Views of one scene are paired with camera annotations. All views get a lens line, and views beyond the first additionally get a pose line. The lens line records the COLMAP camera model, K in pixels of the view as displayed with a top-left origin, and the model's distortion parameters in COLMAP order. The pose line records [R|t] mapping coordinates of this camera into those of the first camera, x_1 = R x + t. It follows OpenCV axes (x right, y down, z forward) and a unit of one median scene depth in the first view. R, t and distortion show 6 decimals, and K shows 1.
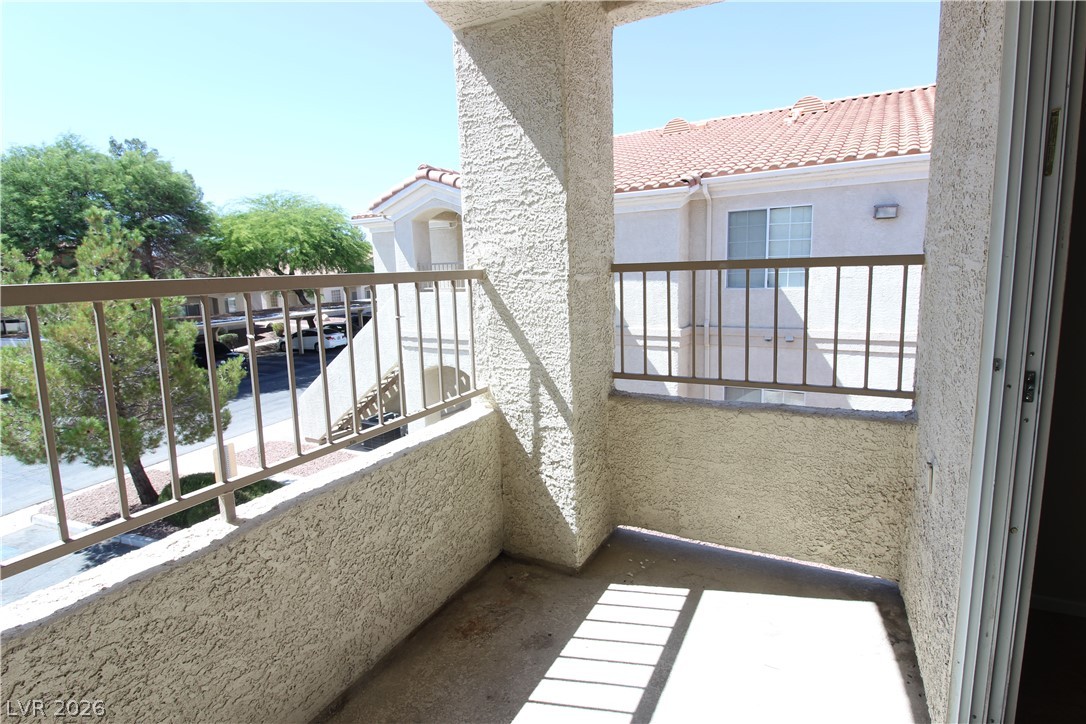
lens RADIAL K [[535.9, 0, 545.5], [0, 535.9, 350.6], [0, 0, 1]] dist [0.003205, -0.015909]
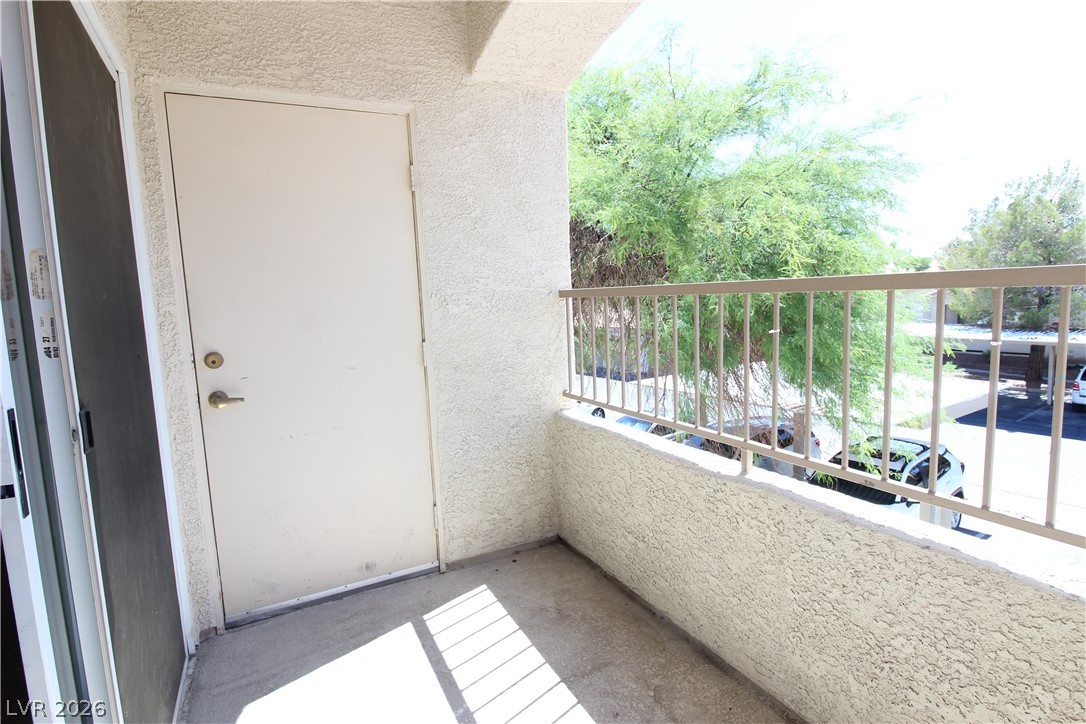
lens RADIAL K [[535.9, 0, 545.5], [0, 535.9, 350.6], [0, 0, 1]] dist [0.003205, -0.015909]
pose [[-0.564617, 0.141999, -0.813046, 0.586645], [-0.061463, 0.975120, 0.212988, -0.178632], [0.823062, 0.170229, -0.541841, 1.092173]]
